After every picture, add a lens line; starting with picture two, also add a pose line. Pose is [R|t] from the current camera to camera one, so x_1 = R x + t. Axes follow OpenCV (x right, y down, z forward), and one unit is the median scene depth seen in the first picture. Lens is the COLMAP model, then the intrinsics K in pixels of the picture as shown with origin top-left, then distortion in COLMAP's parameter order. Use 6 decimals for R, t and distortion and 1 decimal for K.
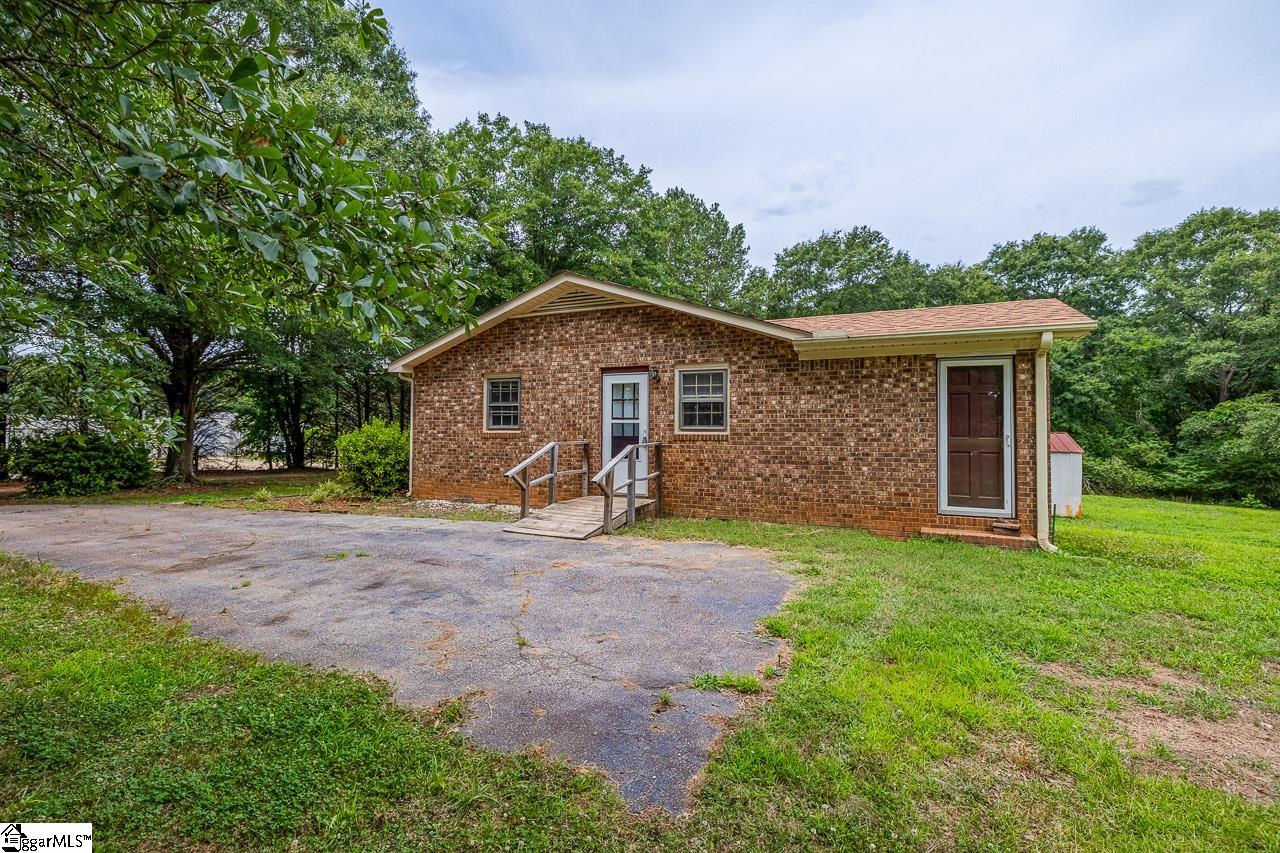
lens RADIAL K [[583.1, 0, 642.5], [0, 583.1, 419.9], [0, 0, 1]] dist [-0.007785, 0.000869]
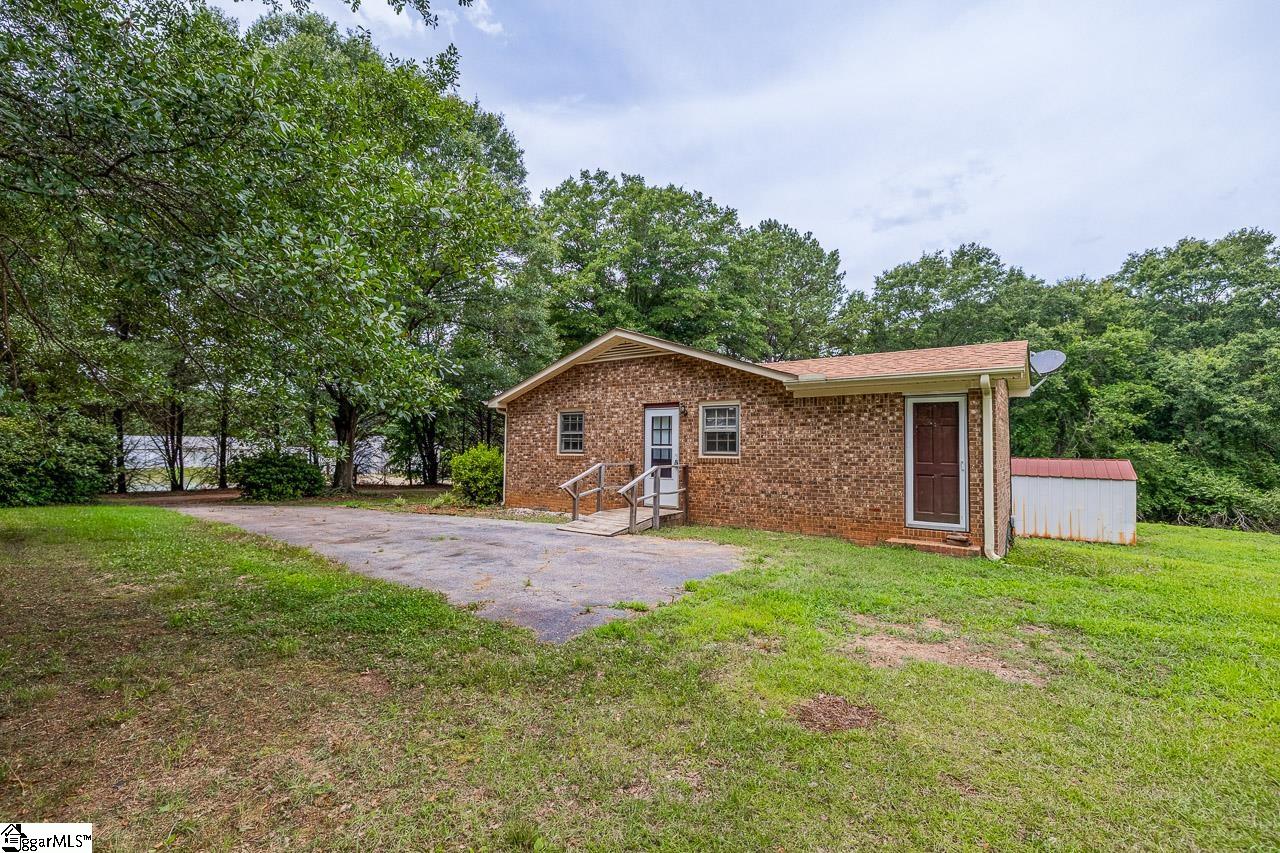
lens RADIAL K [[583.1, 0, 638.9], [0, 583.1, 432.9], [0, 0, 1]] dist [-0.007785, 0.000869]
pose [[0.979456, 0.000319, -0.201656, 0.156085], [-0.003895, 0.999842, -0.017339, -0.005449], [0.201619, 0.017769, 0.979303, -0.199586]]
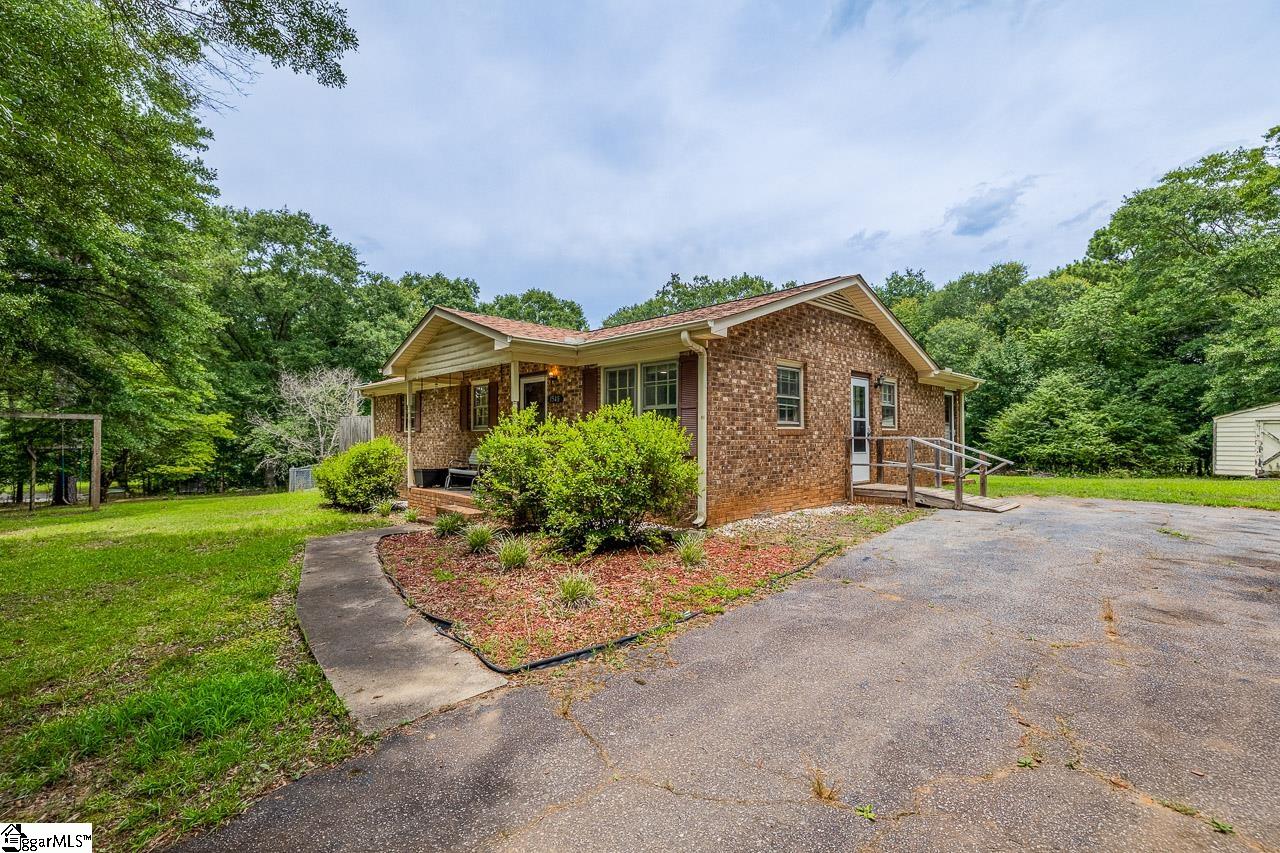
lens RADIAL K [[554.9, 0, 640.5], [0, 554.9, 434.1], [0, 0, 1]] dist [0.002126, -0.000015]
pose [[0.376927, 0.001613, 0.926242, -1.094907], [-0.007344, 0.999972, 0.001247, 0.029972], [-0.926214, -0.007272, 0.376928, 0.896006]]
